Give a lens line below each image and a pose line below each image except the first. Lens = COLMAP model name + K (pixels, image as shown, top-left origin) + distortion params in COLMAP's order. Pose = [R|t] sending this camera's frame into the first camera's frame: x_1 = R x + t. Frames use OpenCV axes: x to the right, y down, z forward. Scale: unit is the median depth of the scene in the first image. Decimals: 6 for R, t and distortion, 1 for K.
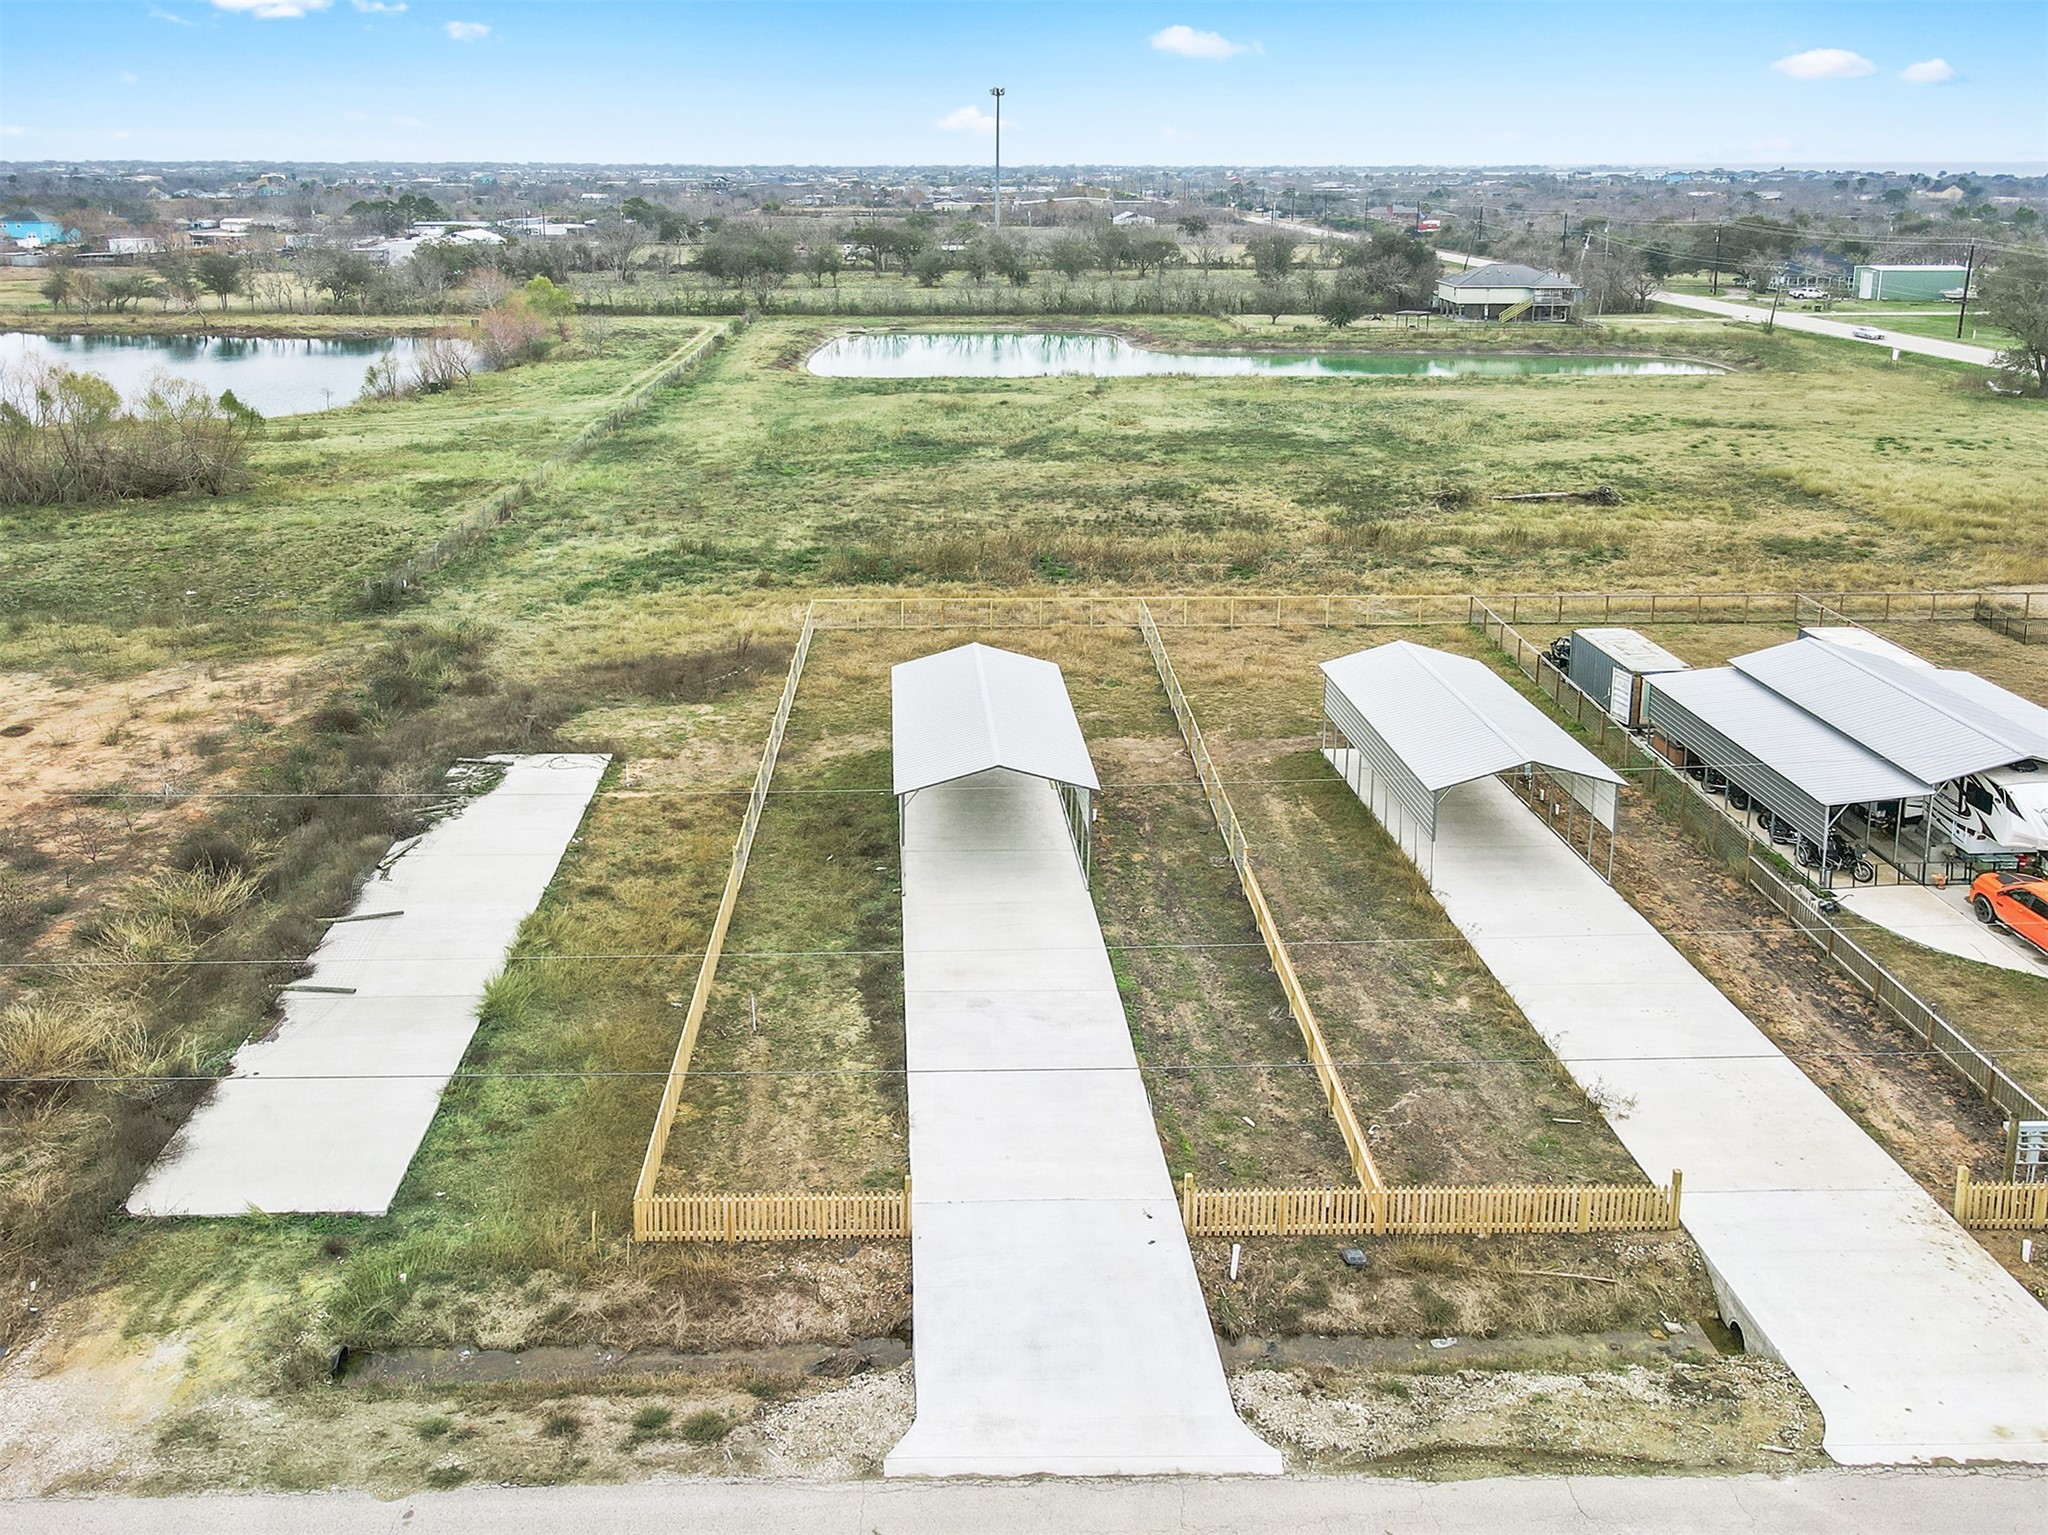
lens RADIAL K [[1557.0, 0, 1024.0], [0, 1557.0, 767.5], [0, 0, 1]] dist [0.010273, 0.008827]
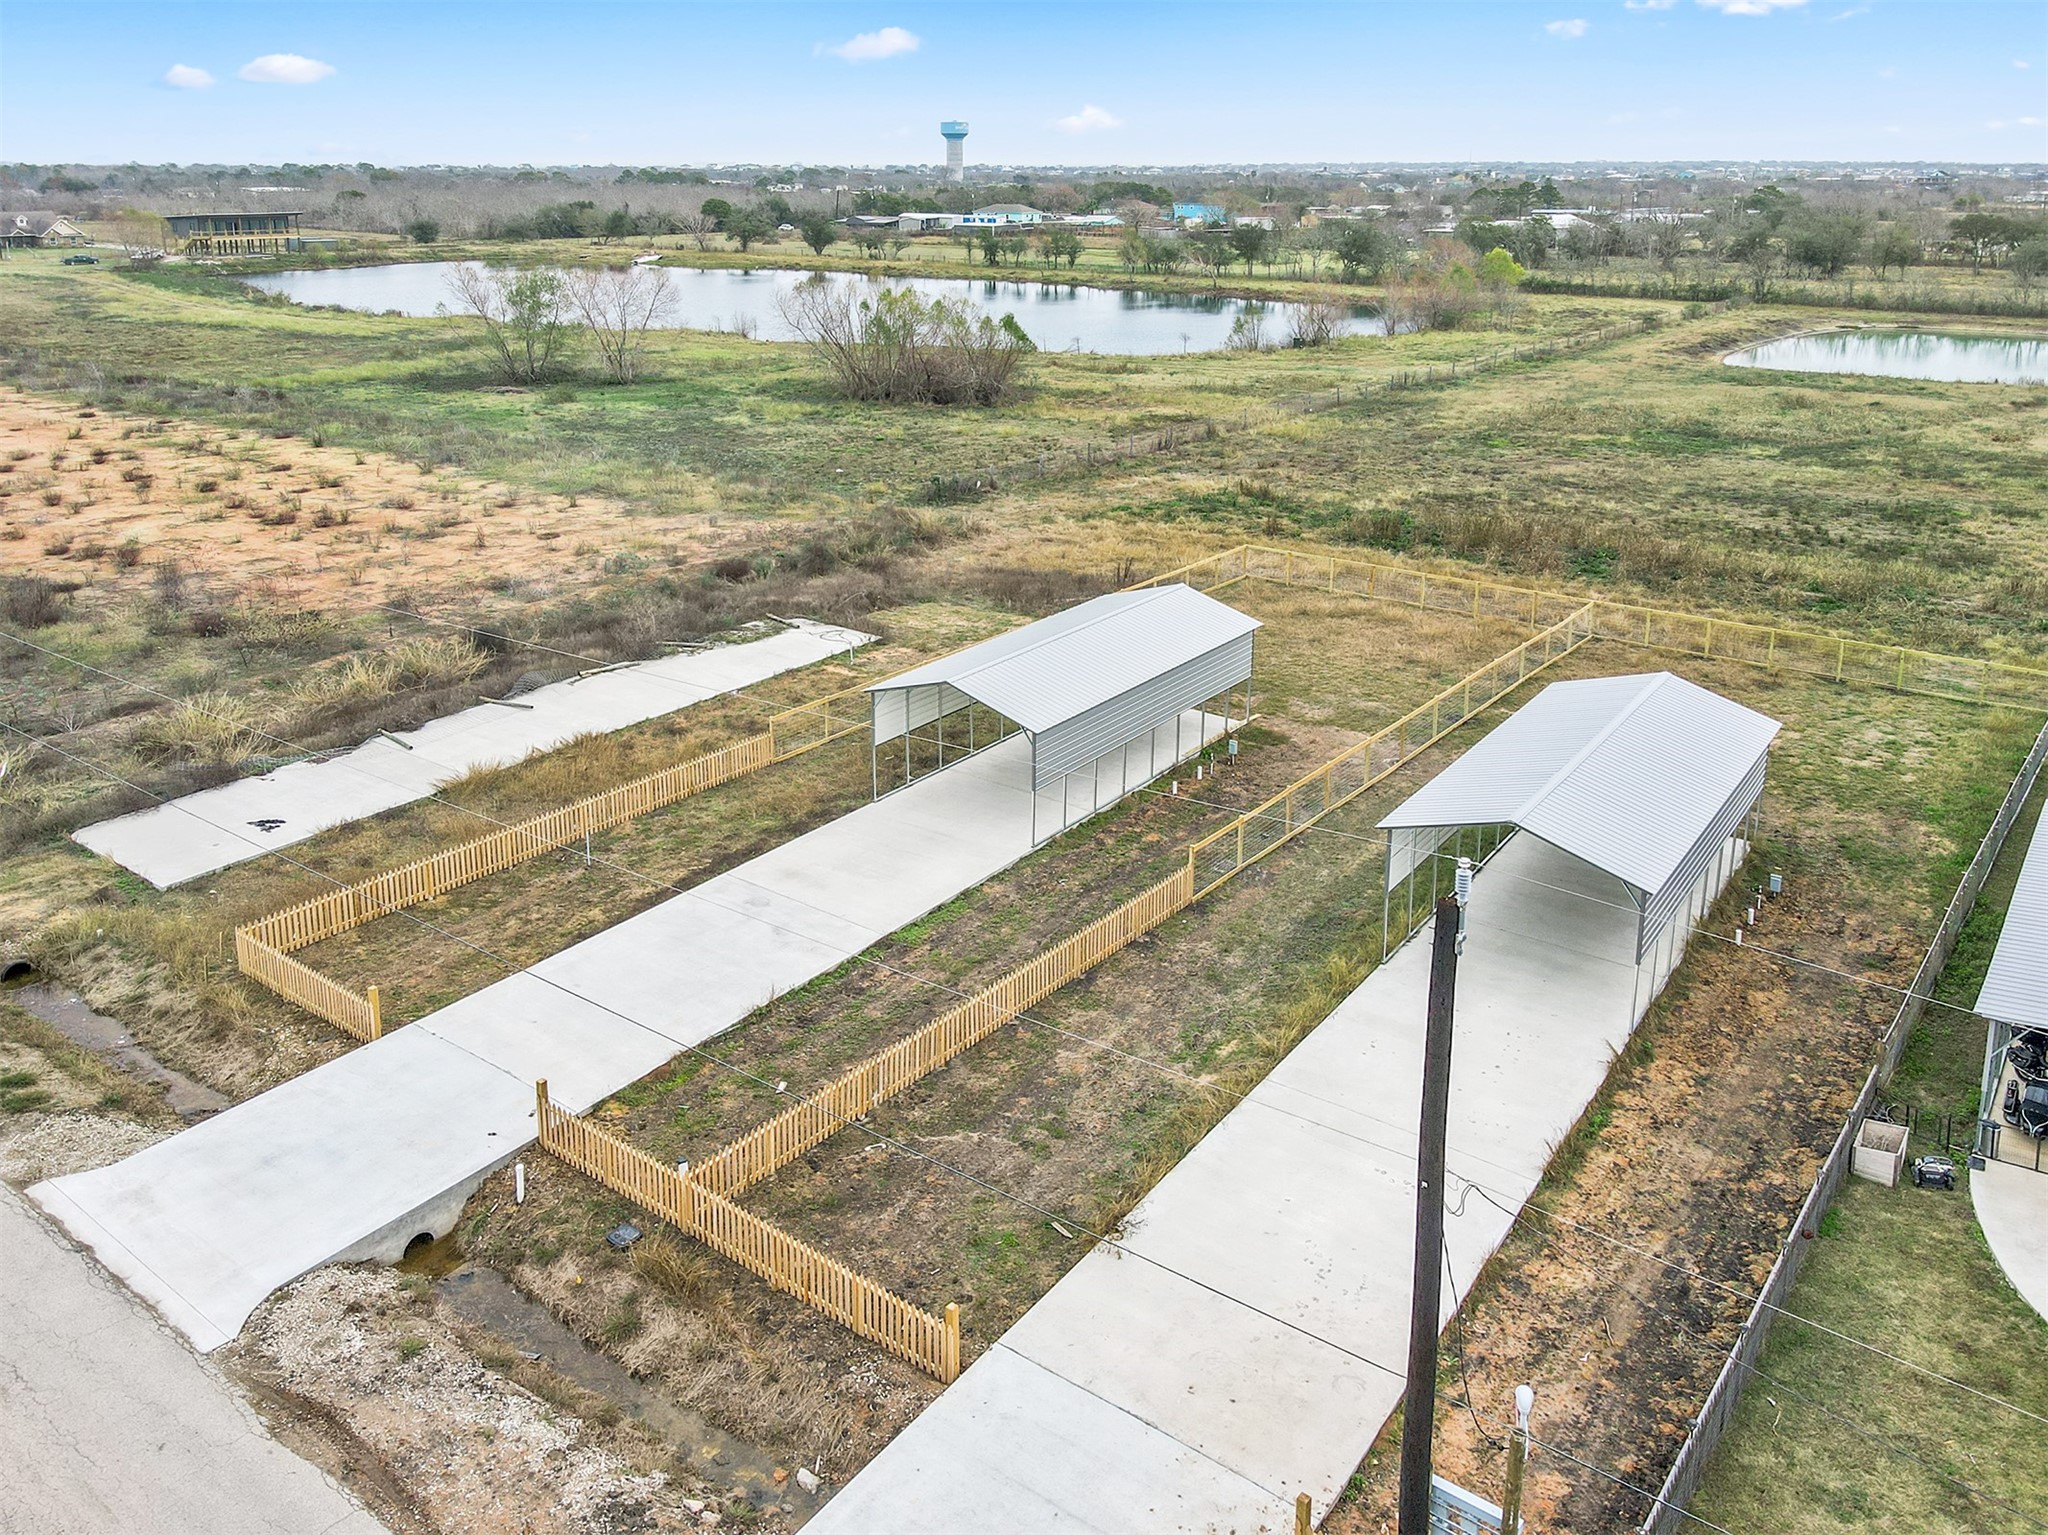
lens RADIAL K [[1557.0, 0, 1024.0], [0, 1557.0, 767.5], [0, 0, 1]] dist [0.010273, 0.008827]
pose [[0.784269, 0.227157, -0.577341, 0.820940], [-0.224887, 0.971362, 0.076696, -0.048113], [0.578229, 0.069686, 0.812893, 0.421607]]
